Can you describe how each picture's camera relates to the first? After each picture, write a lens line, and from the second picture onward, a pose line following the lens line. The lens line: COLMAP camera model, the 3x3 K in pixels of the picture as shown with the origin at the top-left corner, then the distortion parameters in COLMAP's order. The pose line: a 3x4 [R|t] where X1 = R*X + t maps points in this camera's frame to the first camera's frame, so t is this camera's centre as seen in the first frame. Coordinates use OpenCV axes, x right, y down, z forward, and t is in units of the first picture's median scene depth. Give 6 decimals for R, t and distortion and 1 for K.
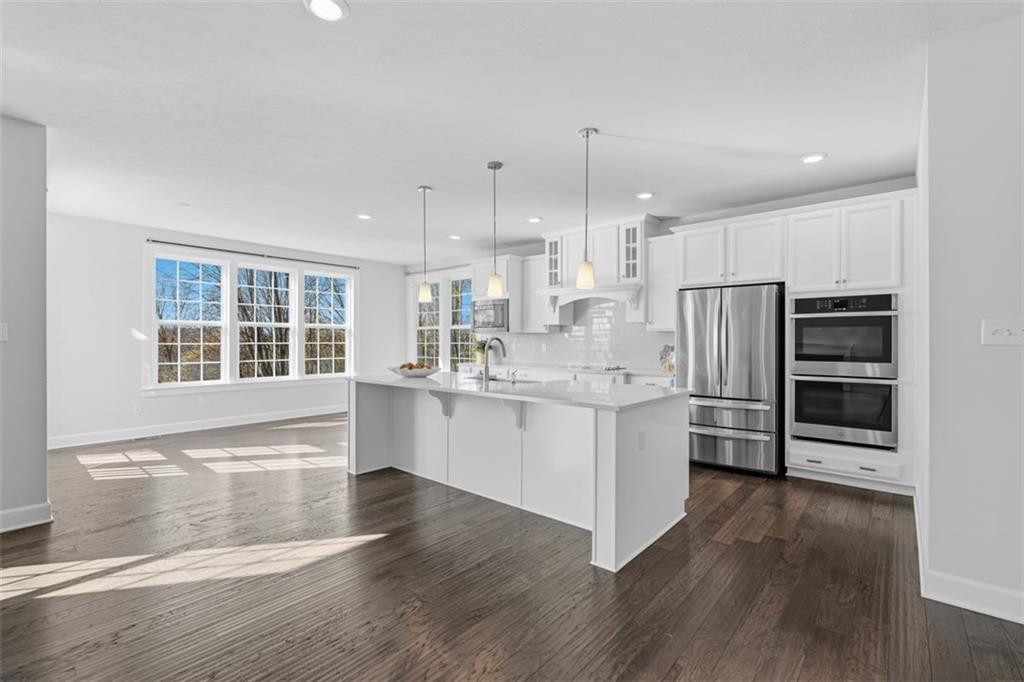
lens RADIAL K [[452.9, 0, 513.5], [0, 452.9, 339.2], [0, 0, 1]] dist [0.000167, 0.000156]
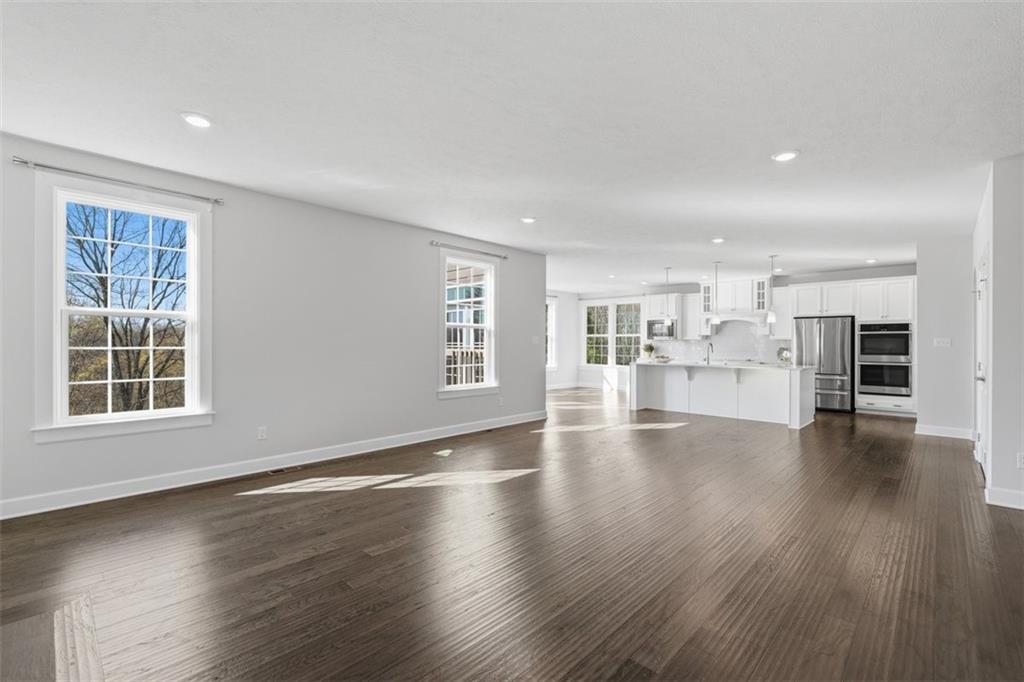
lens RADIAL K [[457.4, 0, 510.0], [0, 457.4, 341.2], [0, 0, 1]] dist [0.000073, 0.000080]
pose [[0.998532, 0.003475, -0.054048, -0.630705], [-0.003625, 0.999990, -0.002683, -0.002037], [0.054038, 0.002875, 0.998535, -0.854608]]
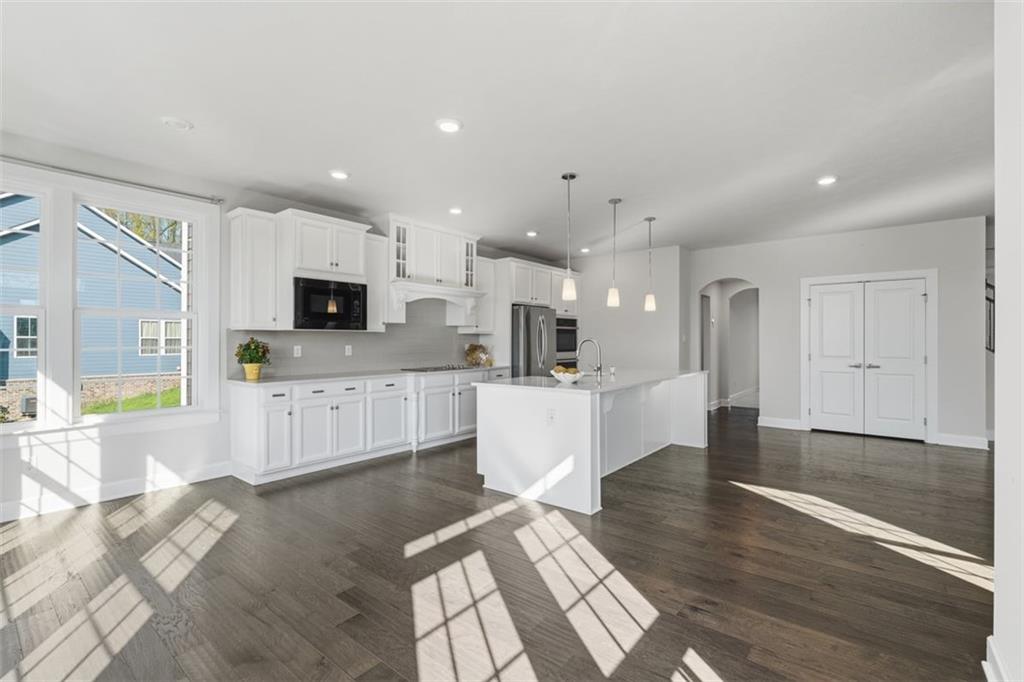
lens RADIAL K [[457.4, 0, 510.0], [0, 457.4, 341.2], [0, 0, 1]] dist [0.000073, 0.000080]
pose [[-0.015218, -0.004222, 0.999875, -0.903071], [-0.003755, 0.999984, 0.004165, -0.002492], [-0.999877, -0.003691, -0.015234, 0.913173]]
